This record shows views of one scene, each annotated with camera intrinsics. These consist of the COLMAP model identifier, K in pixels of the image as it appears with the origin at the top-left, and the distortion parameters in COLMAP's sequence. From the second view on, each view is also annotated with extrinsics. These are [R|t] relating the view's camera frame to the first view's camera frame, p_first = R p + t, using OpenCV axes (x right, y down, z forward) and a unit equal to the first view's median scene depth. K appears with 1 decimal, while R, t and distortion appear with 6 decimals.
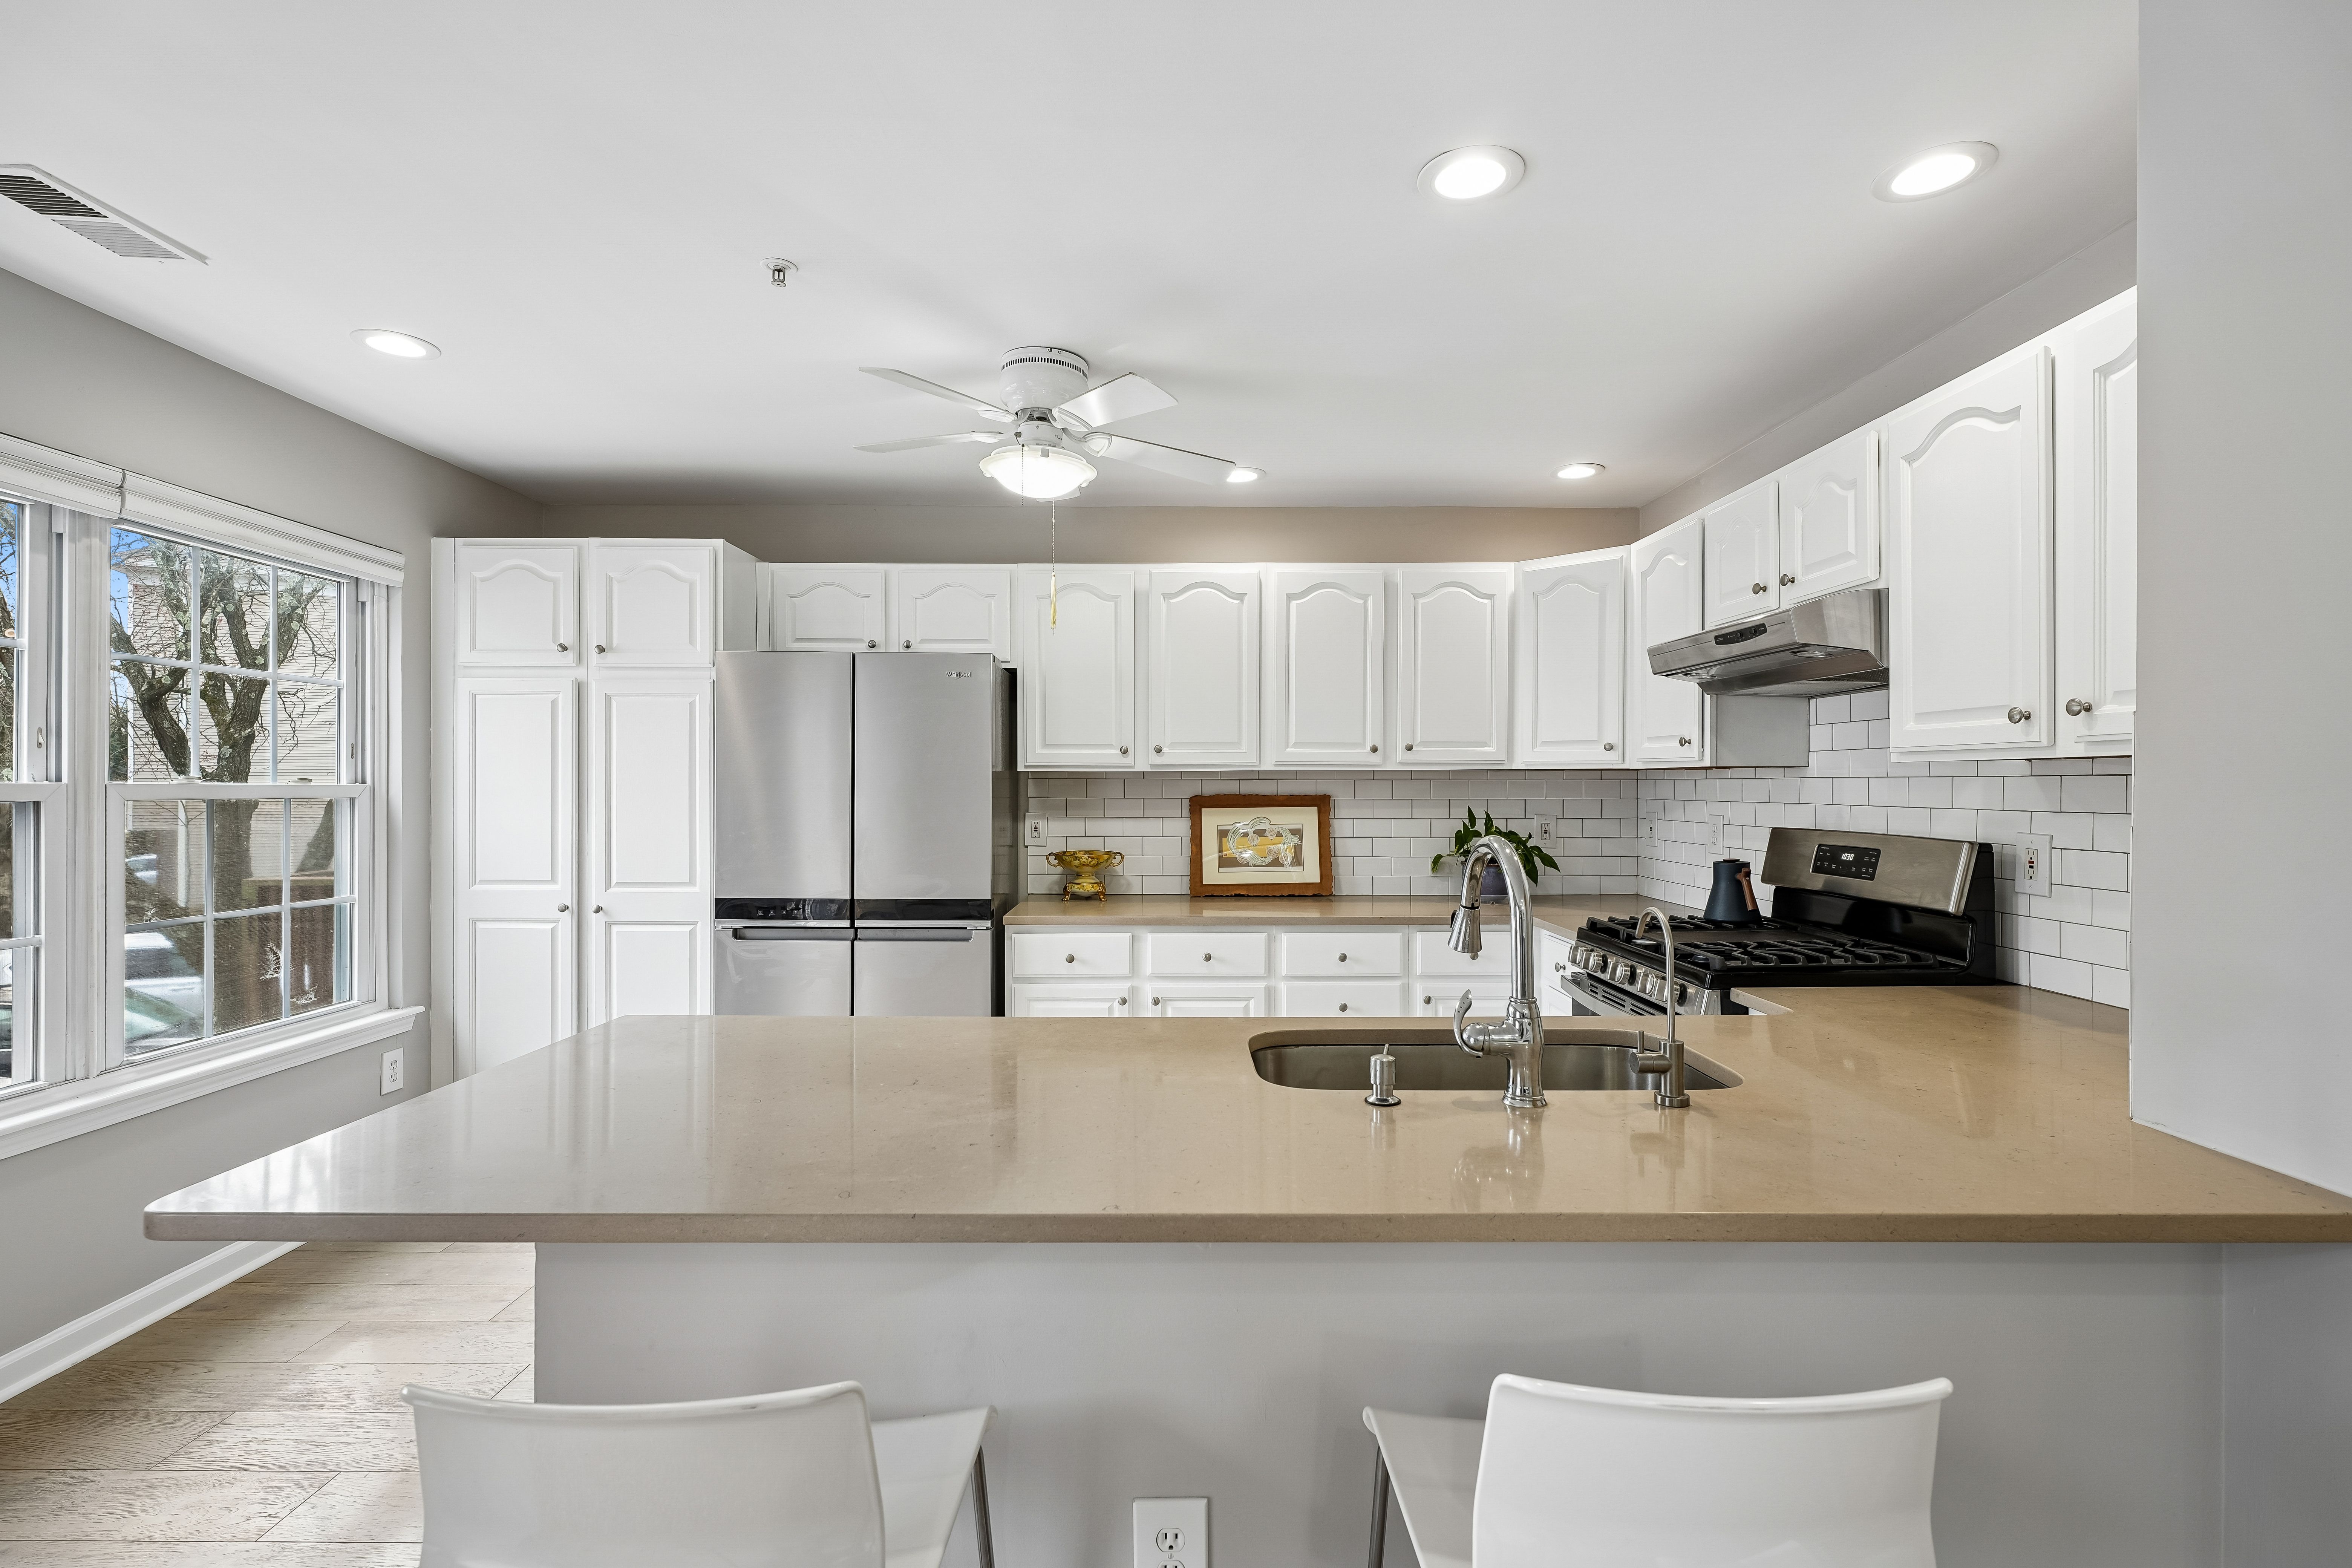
lens RADIAL K [[1054.3, 0, 1179.3], [0, 1054.3, 783.7], [0, 0, 1]] dist [-0.005513, 0.002280]
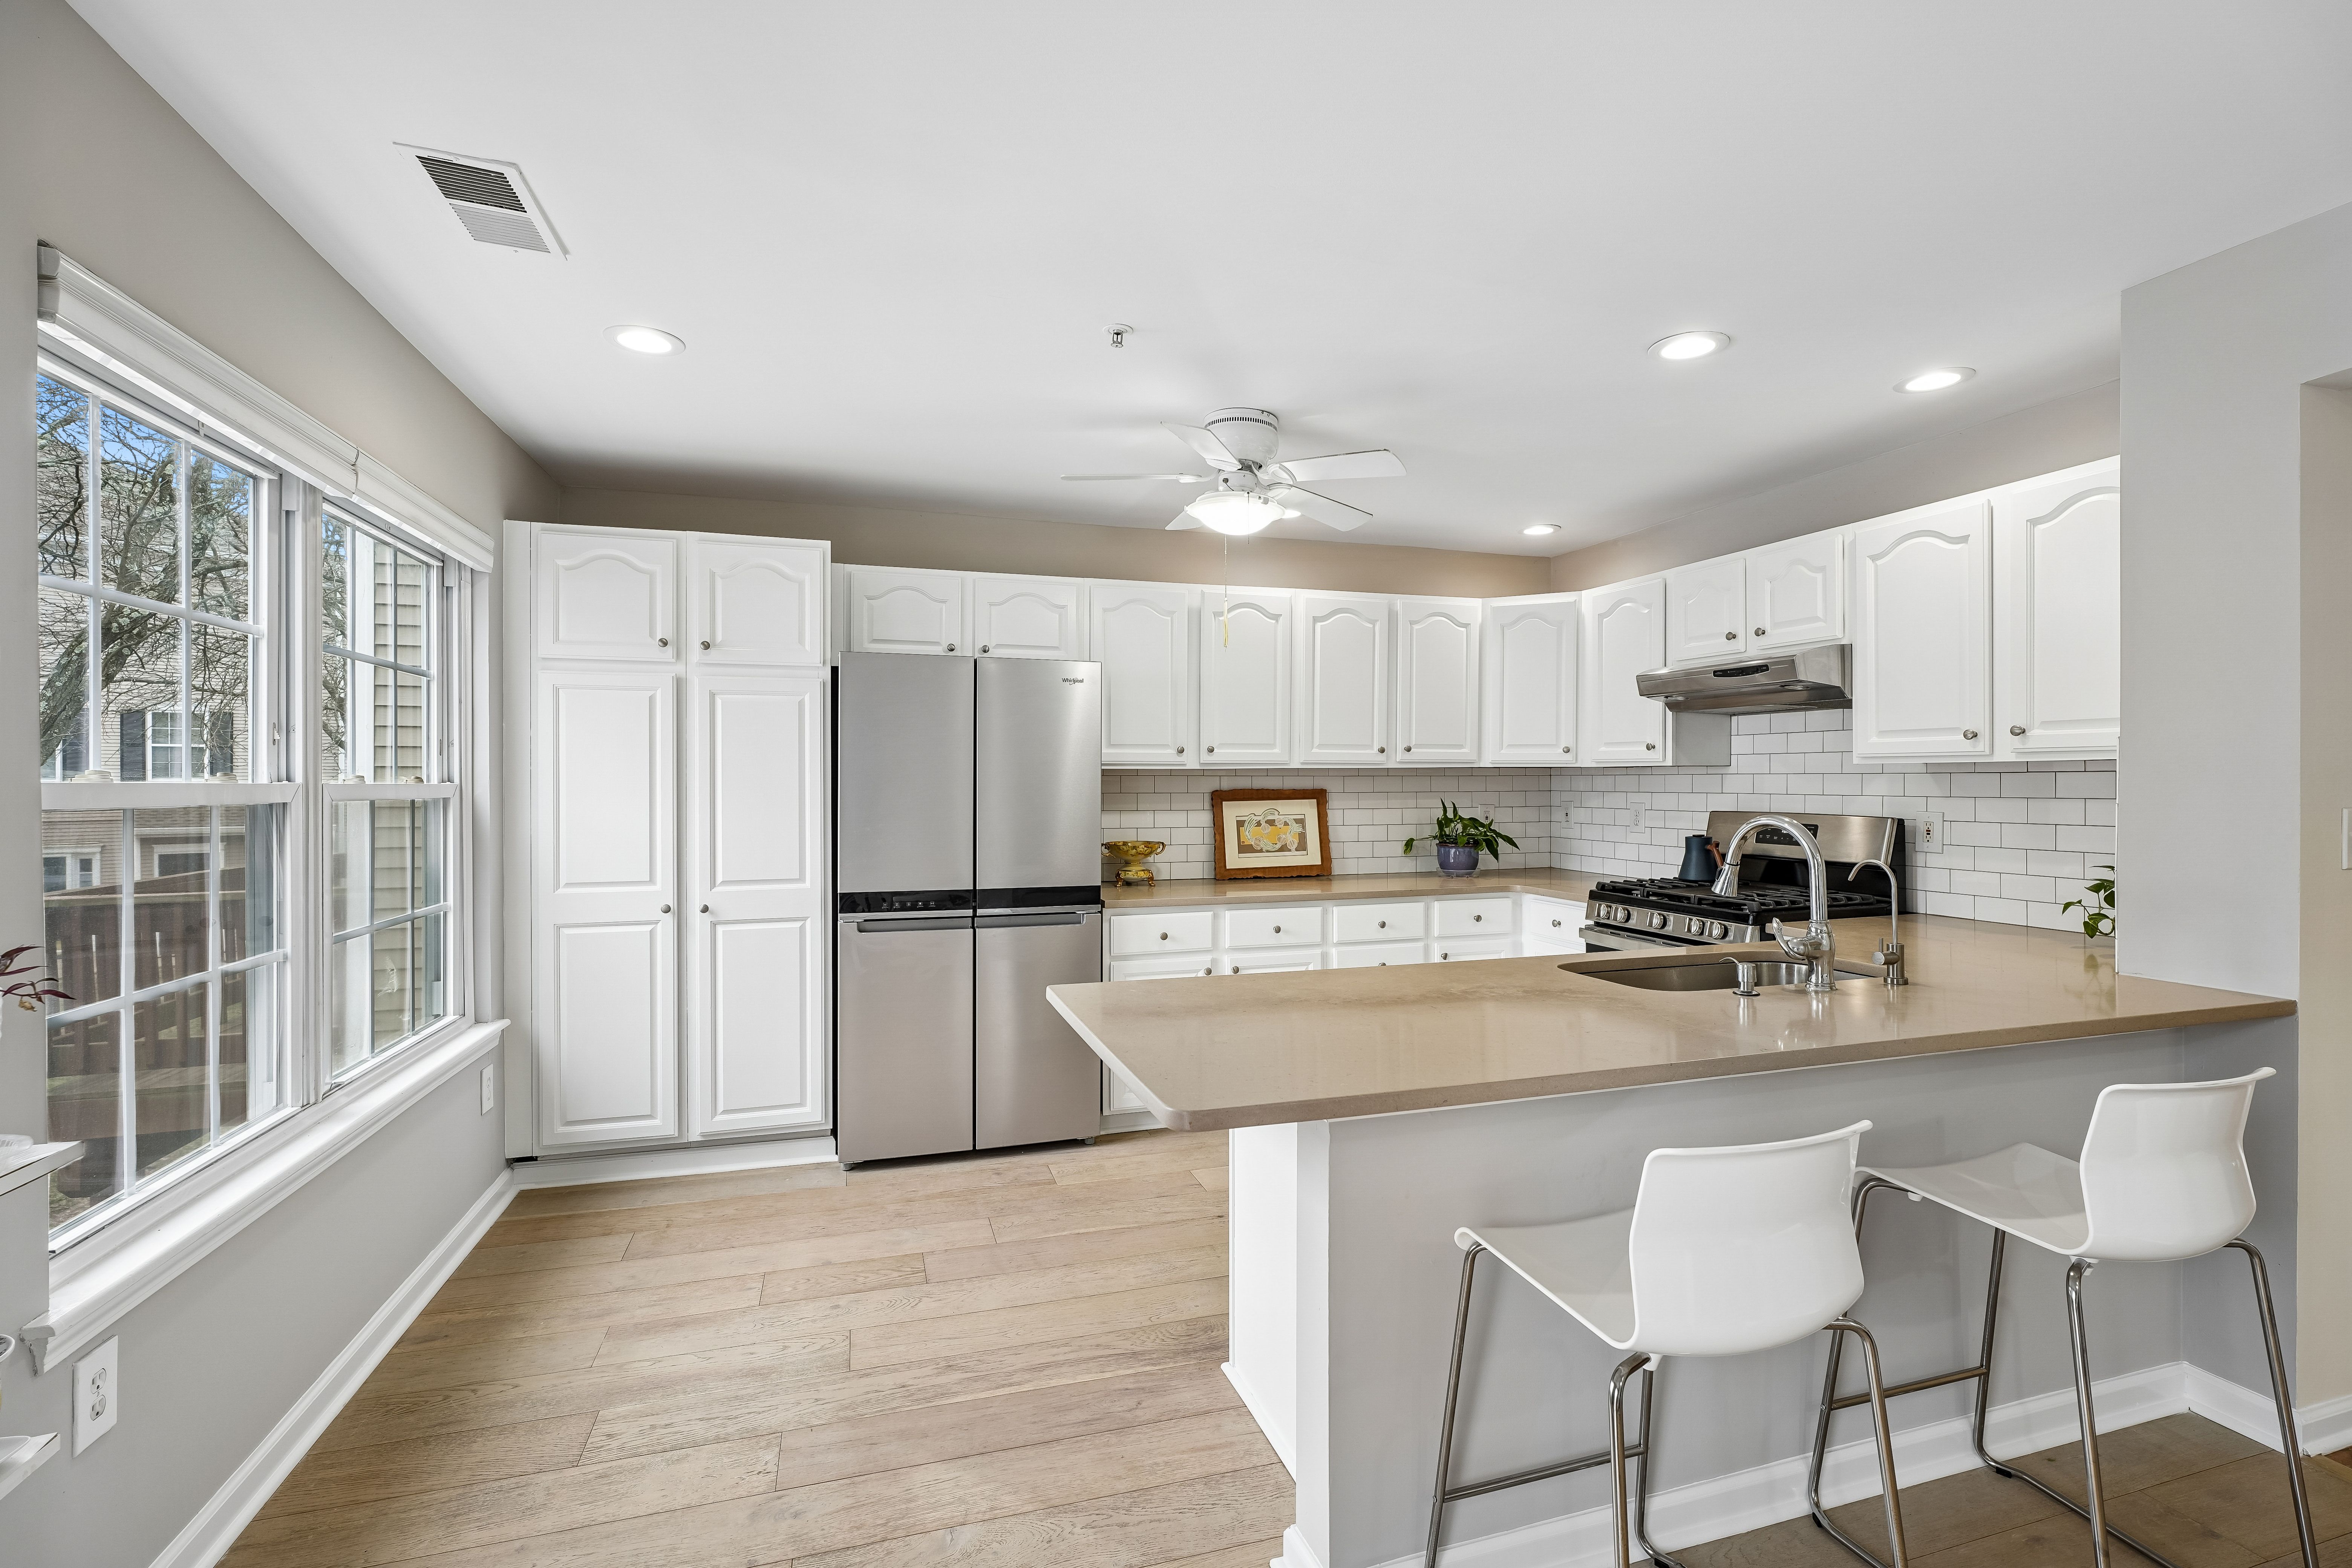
lens RADIAL K [[1054.3, 0, 1179.4], [0, 1054.3, 782.7], [0, 0, 1]] dist [-0.005513, 0.002280]
pose [[0.955121, -0.003853, 0.296191, -0.427200], [0.002821, 0.999988, 0.003914, -0.001734], [-0.296203, -0.002902, 0.955121, -0.076121]]
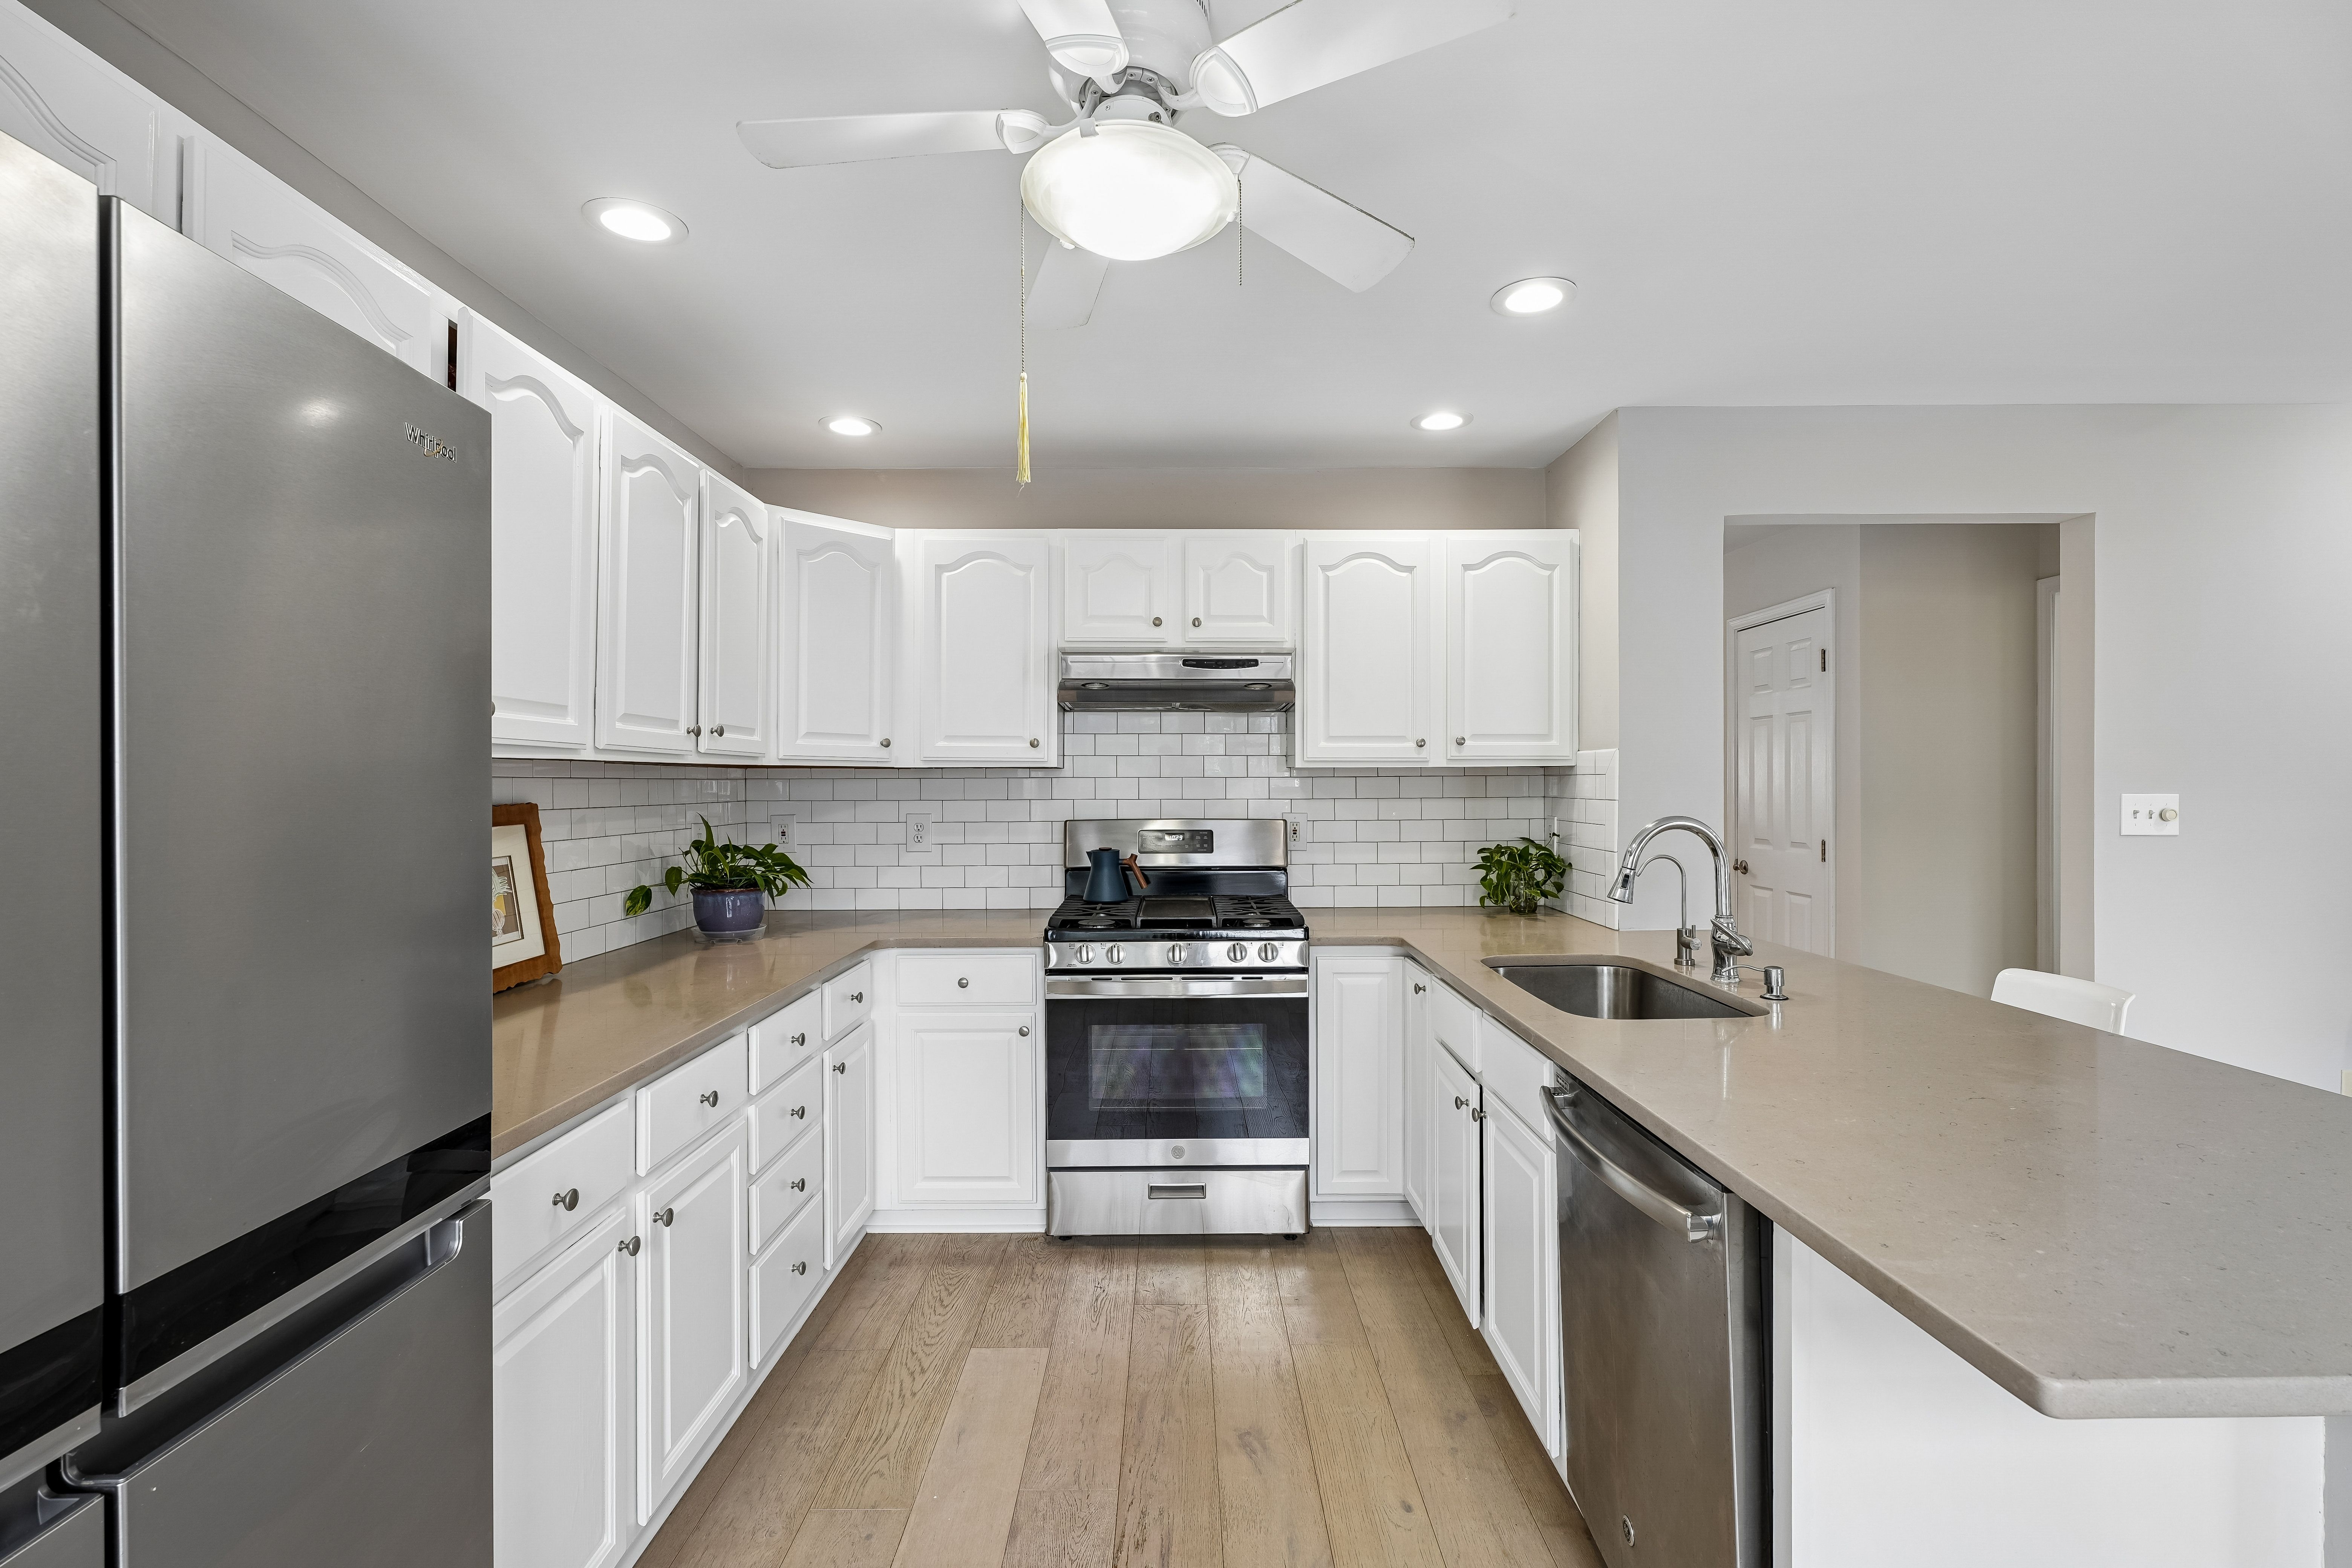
lens RADIAL K [[1054.3, 0, 1180.3], [0, 1054.3, 794.0], [0, 0, 1]] dist [-0.005513, 0.002280]
pose [[-0.005790, -0.009973, 0.999934, -0.530793], [0.003219, 0.999945, 0.009992, 0.001101], [-0.999978, 0.003276, -0.005758, 0.775048]]
